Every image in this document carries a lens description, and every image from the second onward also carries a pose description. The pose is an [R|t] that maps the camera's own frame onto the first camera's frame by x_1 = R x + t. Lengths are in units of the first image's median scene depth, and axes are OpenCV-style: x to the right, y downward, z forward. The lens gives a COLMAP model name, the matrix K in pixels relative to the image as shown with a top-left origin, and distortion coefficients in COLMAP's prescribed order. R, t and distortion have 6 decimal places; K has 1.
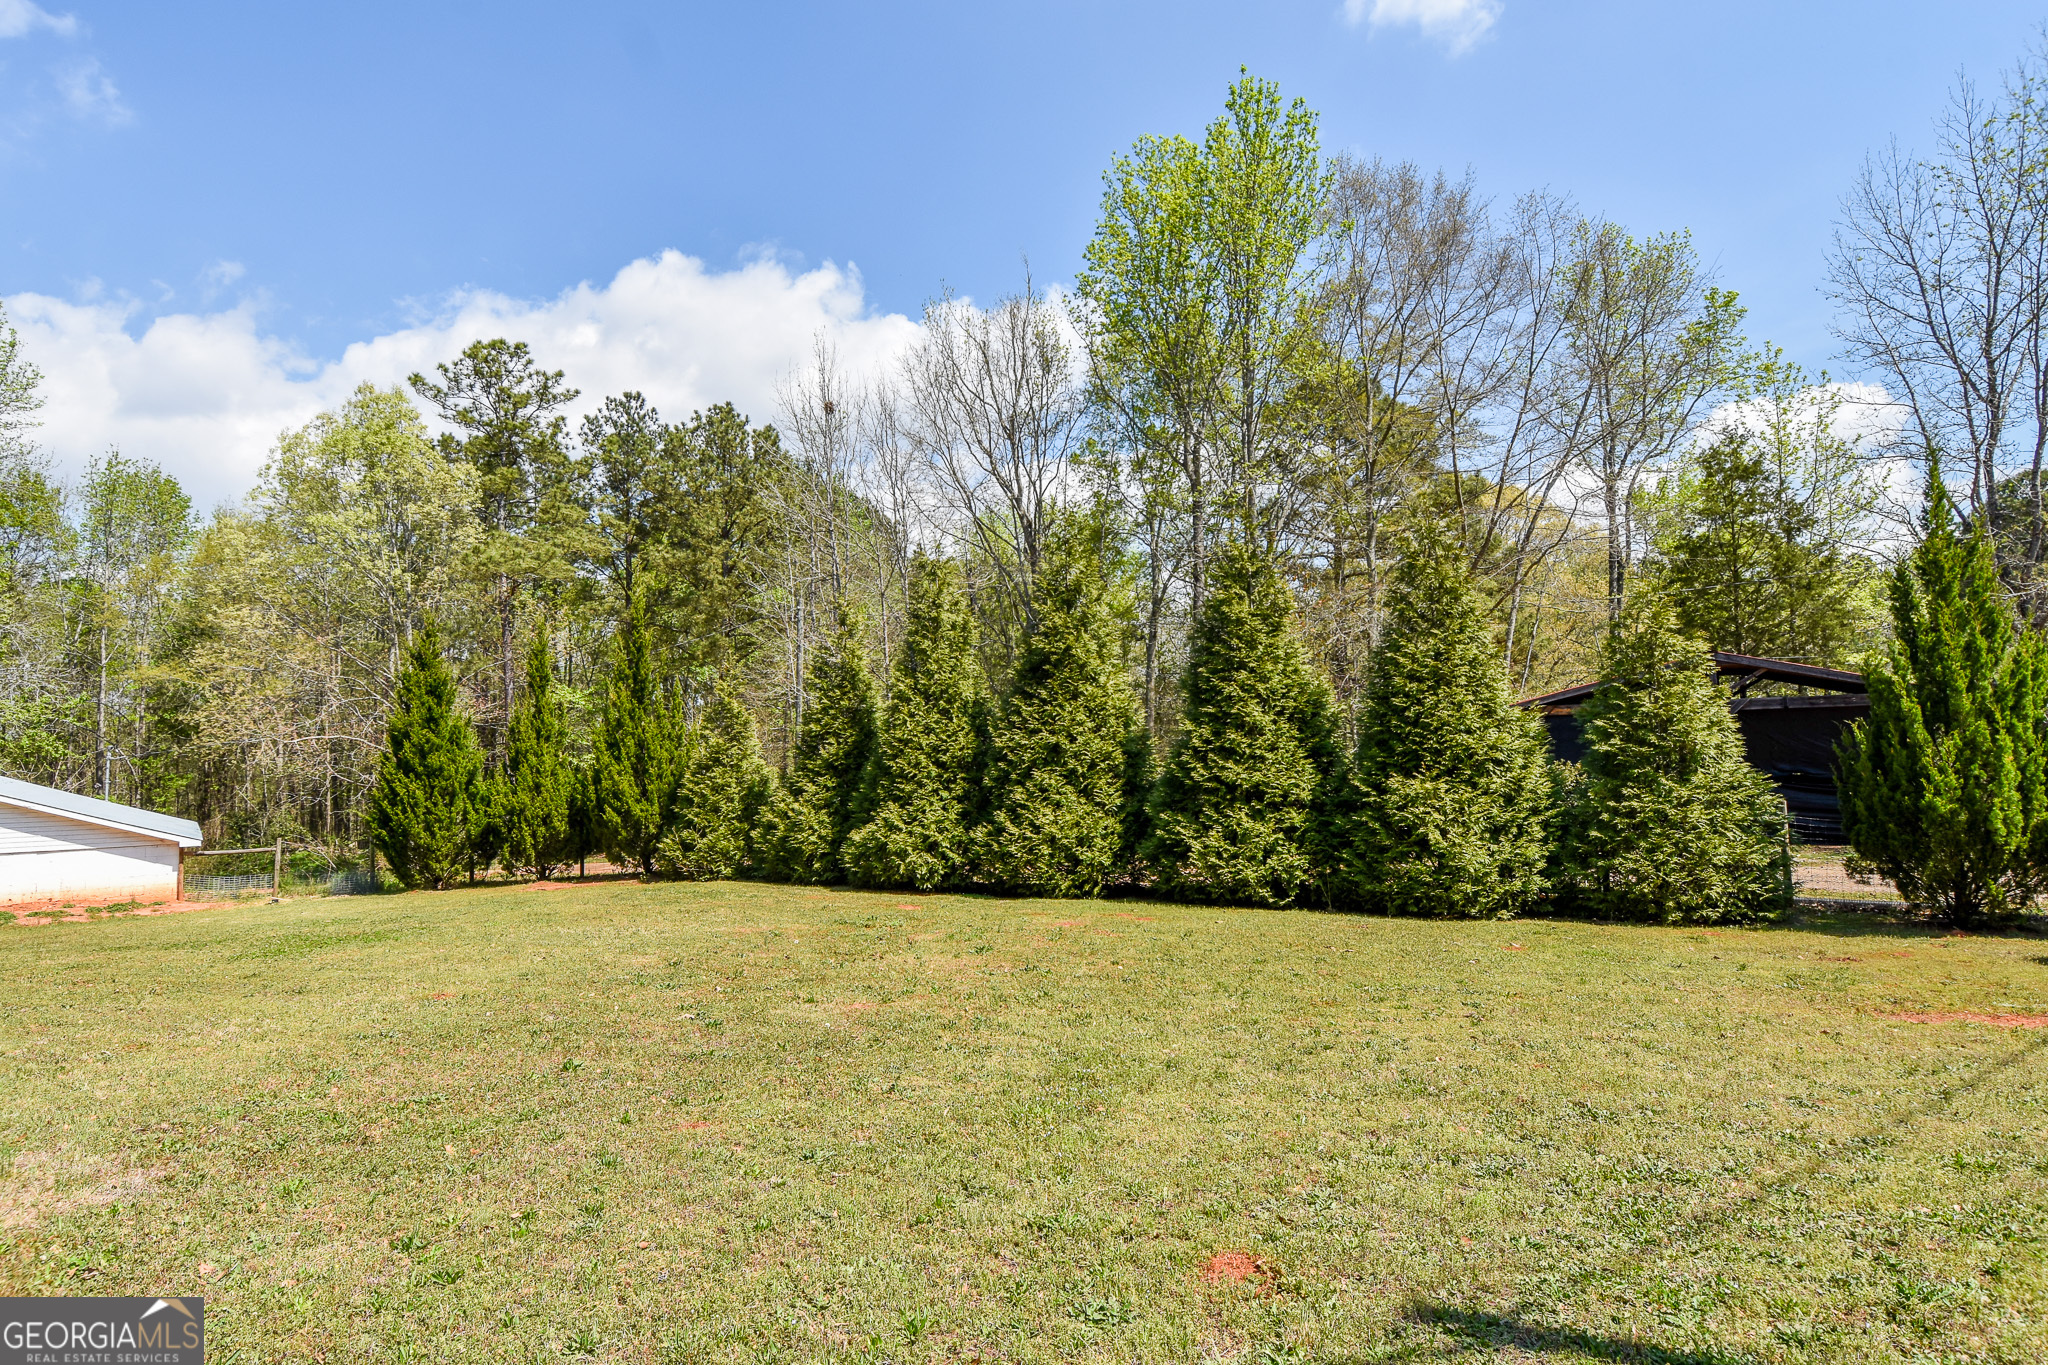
lens RADIAL K [[1060.7, 0, 1024.0], [0, 1060.7, 682.5], [0, 0, 1]] dist [0.031407, 0.000107]
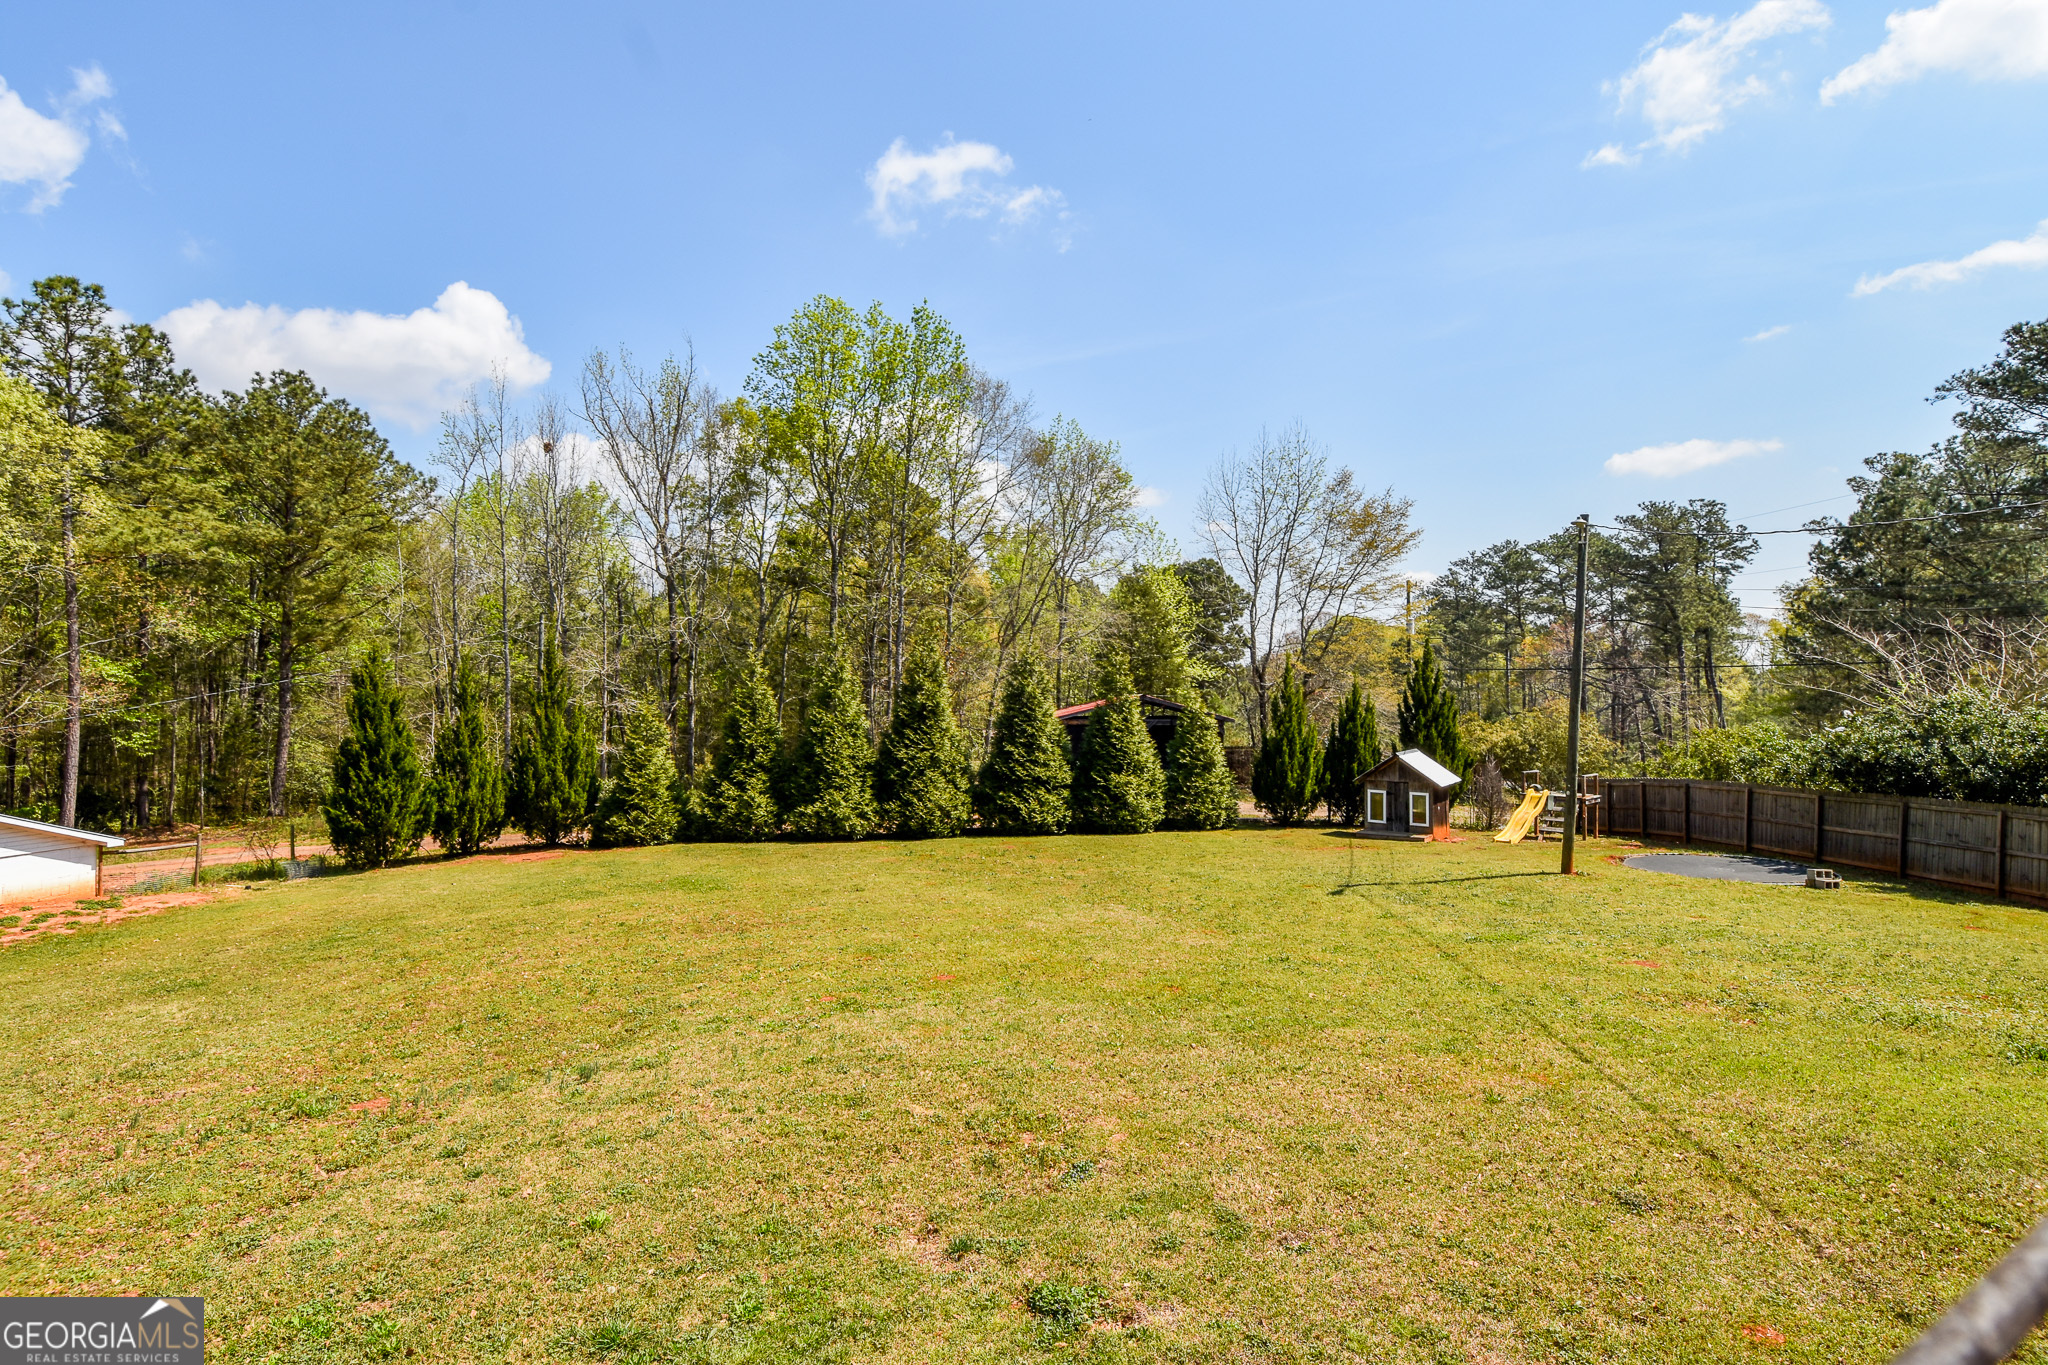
lens RADIAL K [[1060.7, 0, 1024.0], [0, 1060.7, 682.5], [0, 0, 1]] dist [0.031407, 0.000107]
pose [[0.800952, 0.028455, 0.598052, -0.993011], [-0.056822, 0.997974, 0.028617, -0.137212], [-0.596026, -0.056903, 0.800946, -0.591172]]
